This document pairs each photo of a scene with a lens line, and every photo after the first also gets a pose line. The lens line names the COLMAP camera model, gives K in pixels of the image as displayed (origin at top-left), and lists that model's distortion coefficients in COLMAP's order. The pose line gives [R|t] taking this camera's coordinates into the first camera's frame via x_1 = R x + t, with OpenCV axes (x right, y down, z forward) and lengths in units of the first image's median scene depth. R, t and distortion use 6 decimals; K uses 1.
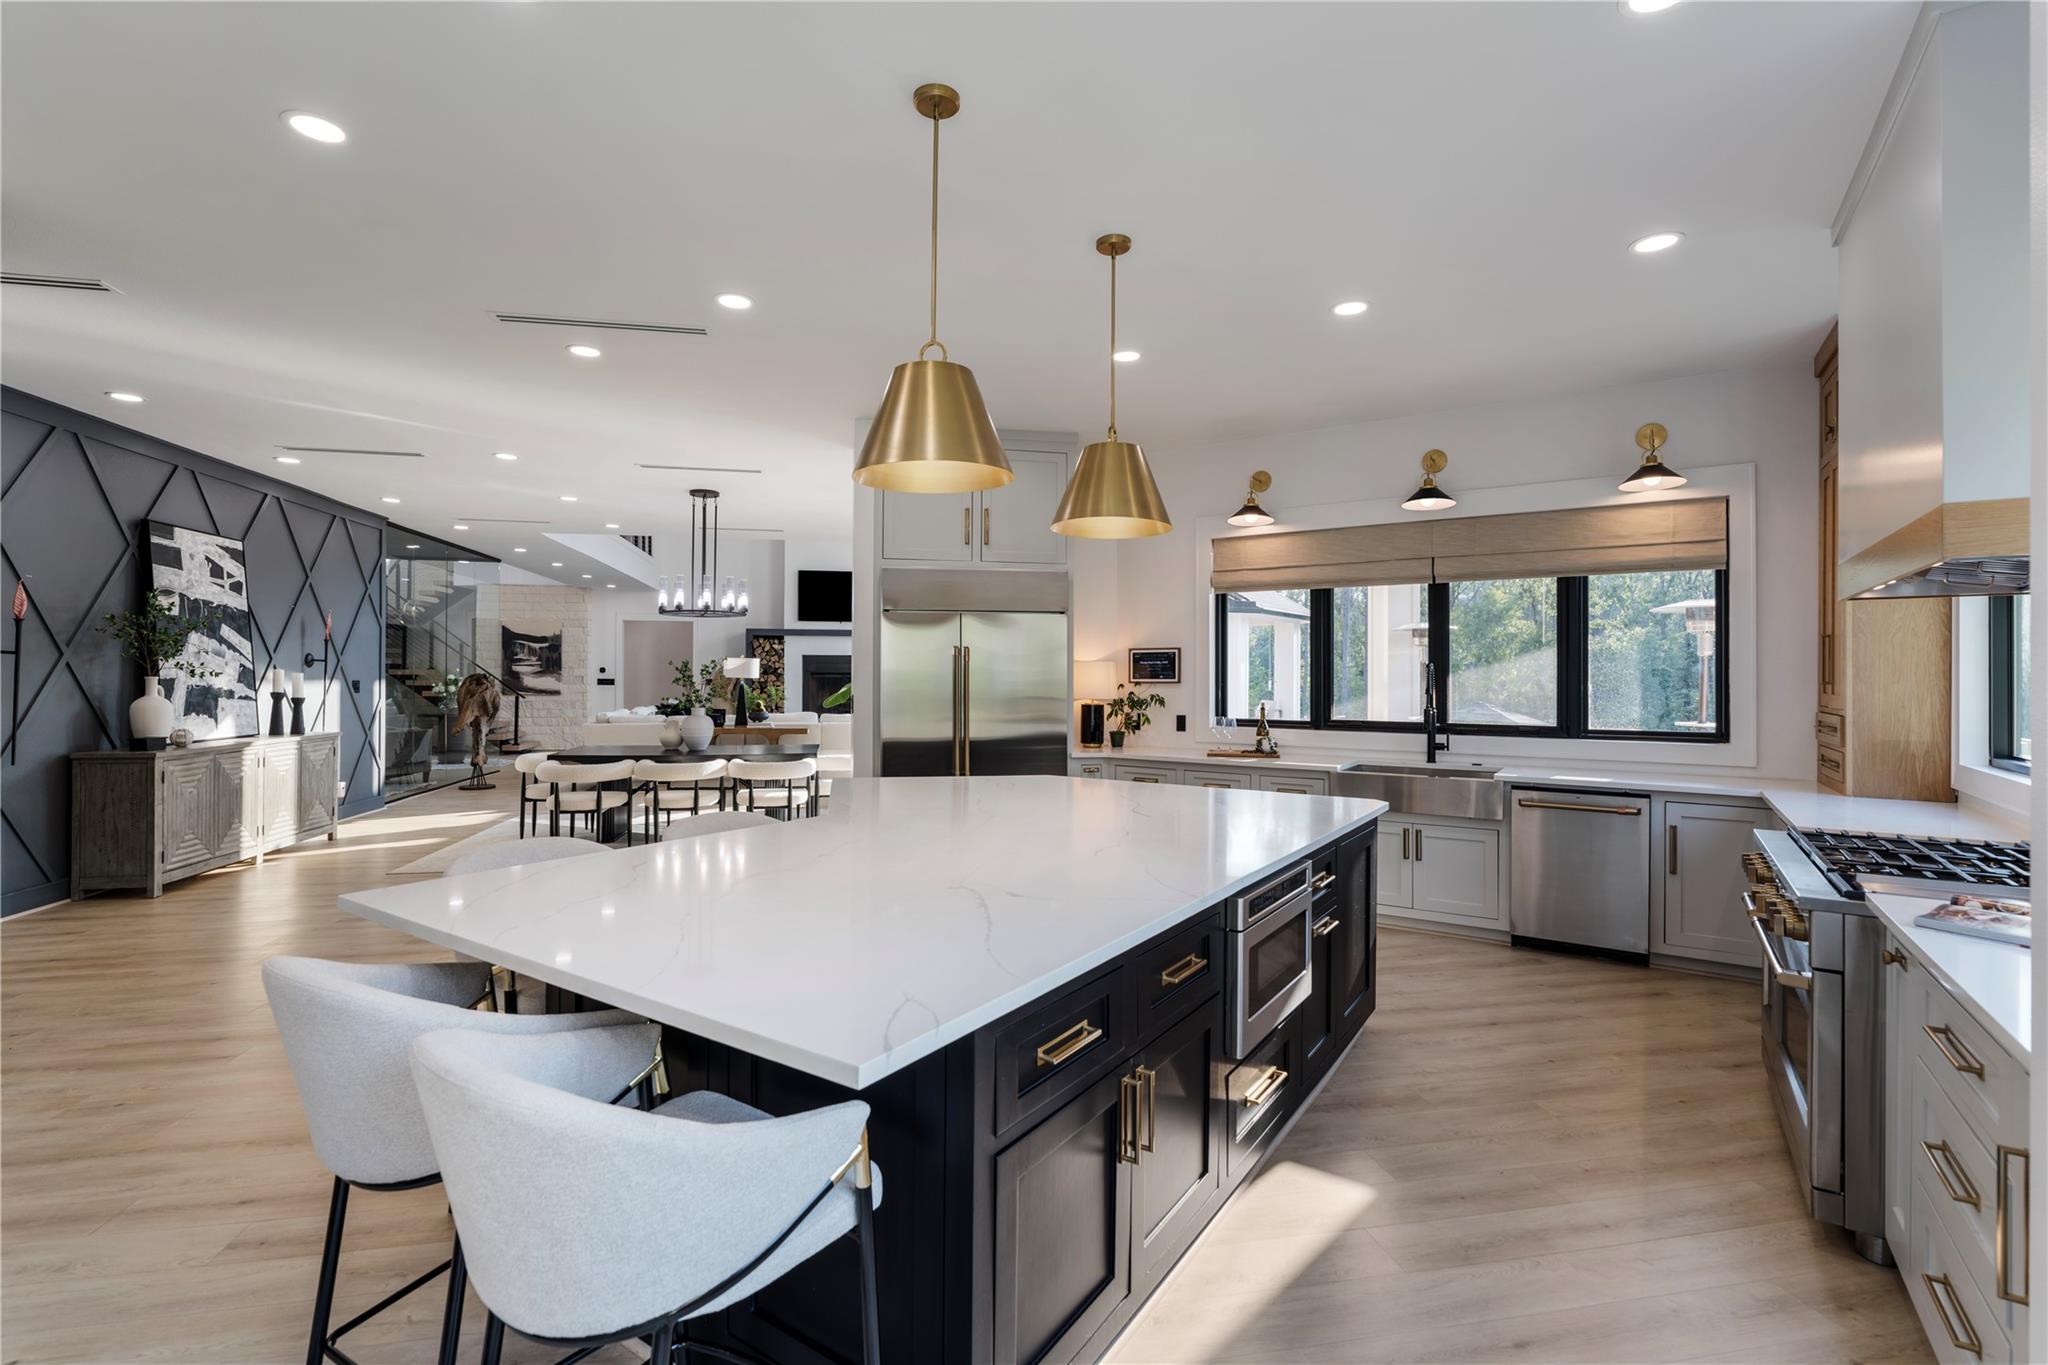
lens RADIAL K [[934.4, 0, 1023.6], [0, 934.4, 676.5], [0, 0, 1]] dist [-0.005686, 0.002066]
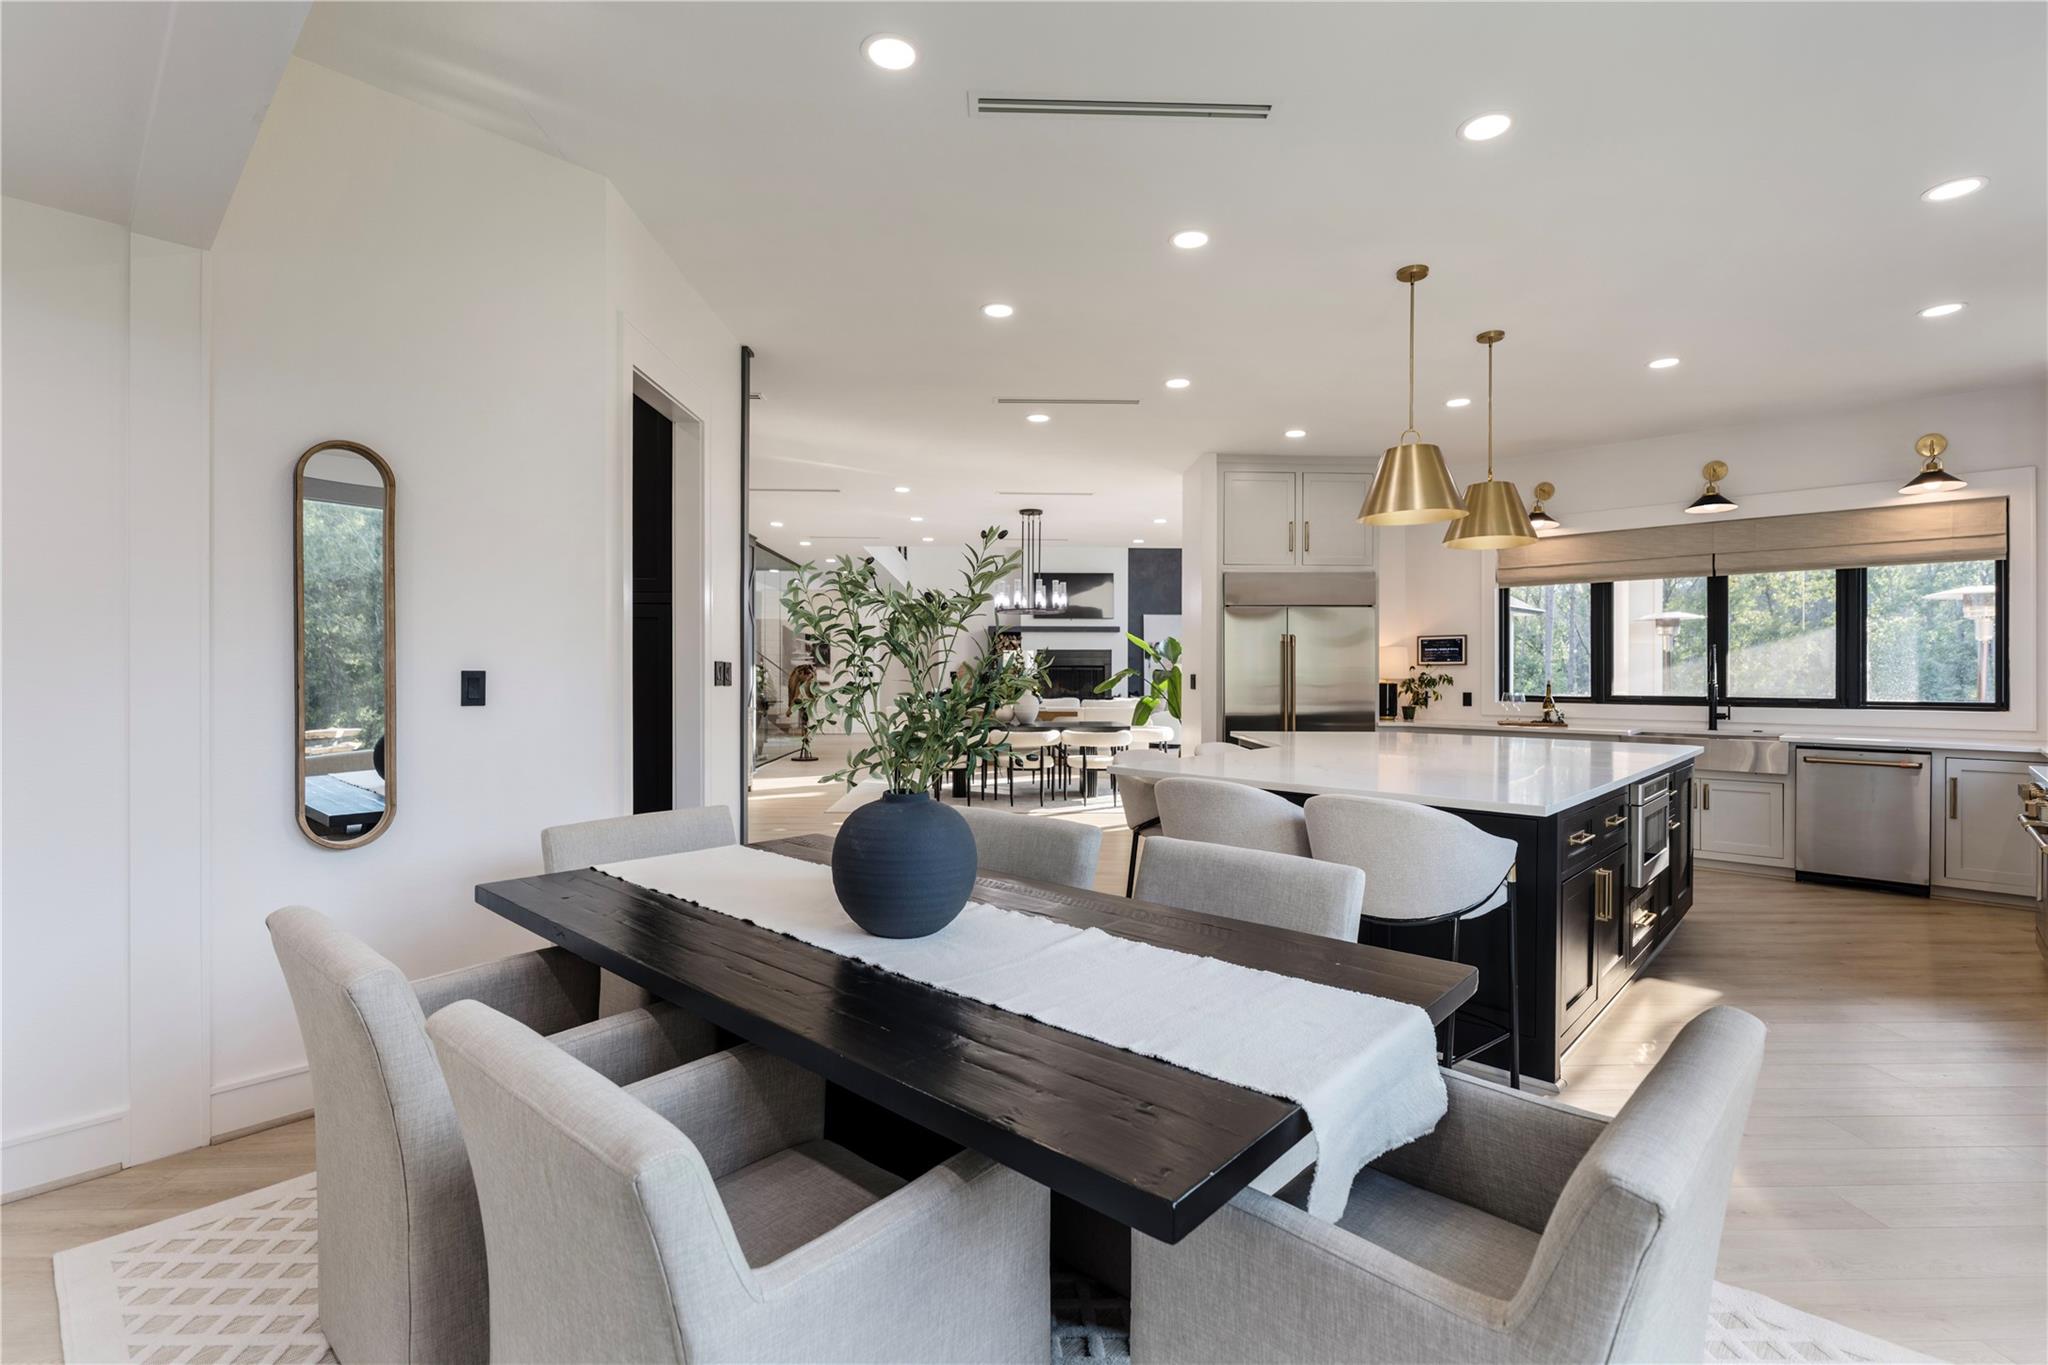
lens RADIAL K [[934.4, 0, 1025.8], [0, 934.4, 678.3], [0, 0, 1]] dist [-0.005686, 0.002066]
pose [[0.985862, -0.000743, -0.167555, -0.209844], [0.001460, 0.999990, 0.004156, 0.020954], [0.167550, -0.004342, 0.985854, -0.285857]]
